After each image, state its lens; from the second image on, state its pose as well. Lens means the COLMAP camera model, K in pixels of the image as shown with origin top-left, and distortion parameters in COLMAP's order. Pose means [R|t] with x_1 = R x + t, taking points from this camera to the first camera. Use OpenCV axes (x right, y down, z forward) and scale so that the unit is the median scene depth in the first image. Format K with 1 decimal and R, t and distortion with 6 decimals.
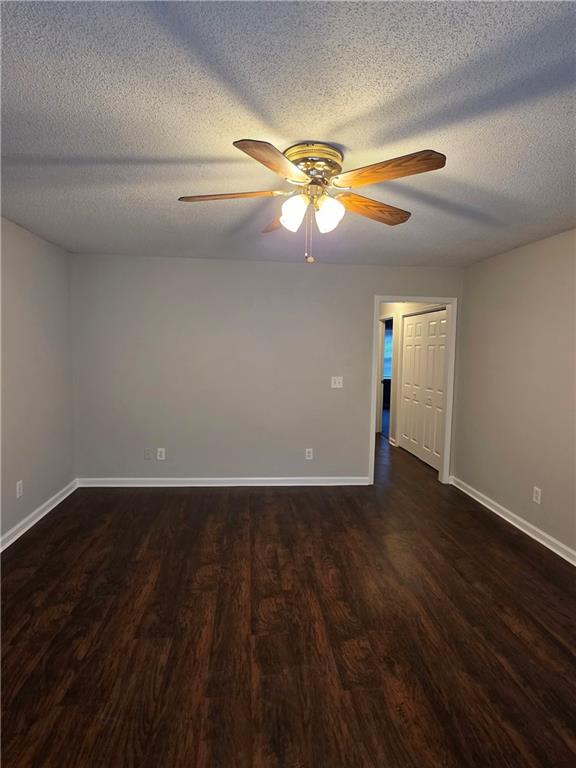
lens RADIAL K [[420.2, 0, 291.3], [0, 420.2, 378.8], [0, 0, 1]] dist [0.006196, -0.000455]
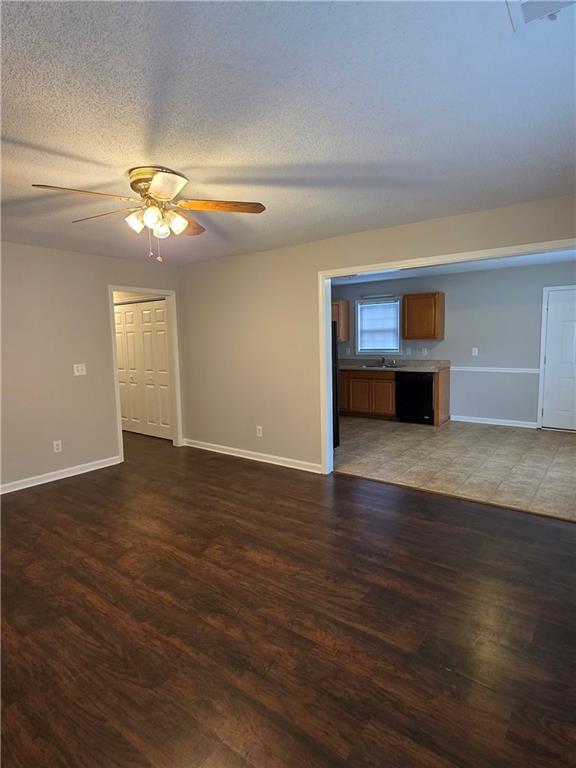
lens RADIAL K [[420.2, 0, 291.3], [0, 420.2, 378.8], [0, 0, 1]] dist [0.006196, -0.000455]
pose [[0.677723, -0.106265, 0.727599, -0.490584], [0.088333, 0.994102, 0.062910, 0.018898], [-0.729993, 0.021635, 0.683113, -0.098386]]
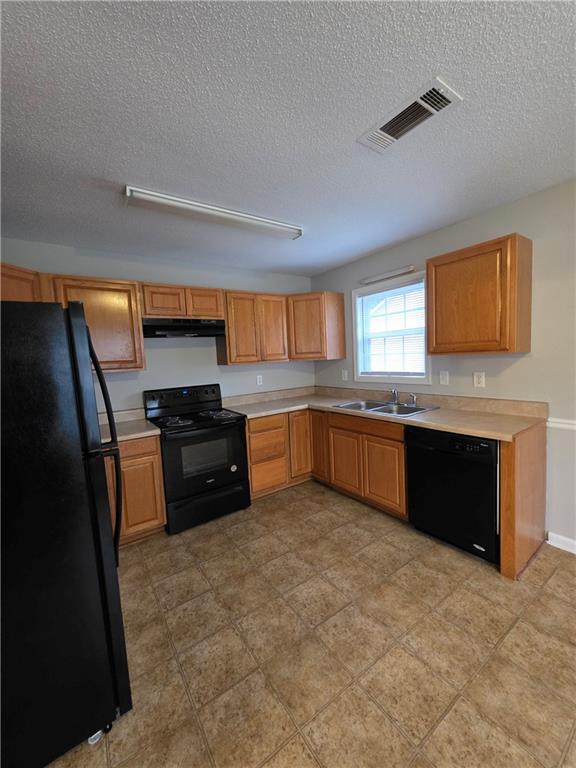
lens RADIAL K [[306.2, 0, 289.9], [0, 306.2, 382.5], [0, 0, 1]] dist [0.002647, 0.000039]
pose [[0.867800, -0.103785, 0.485955, 1.158767], [0.103059, 0.994272, 0.028307, 0.015912], [-0.486109, 0.025517, 0.873525, 0.604652]]
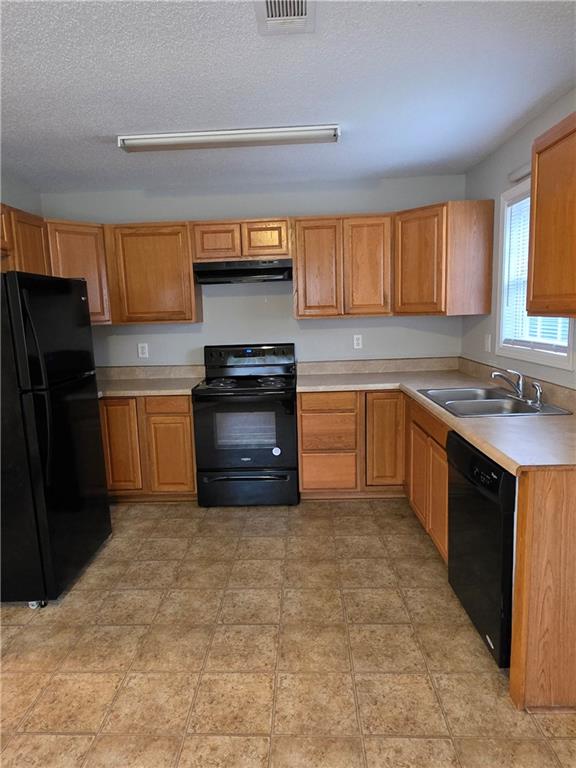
lens RADIAL K [[491.3, 0, 282.6], [0, 491.3, 385.4], [0, 0, 1]] dist [0.003209, -0.000277]
pose [[0.989878, -0.029004, -0.138928, 1.684660], [0.039636, 0.996442, 0.074386, 0.041593], [0.136276, -0.079140, 0.987505, 0.317908]]
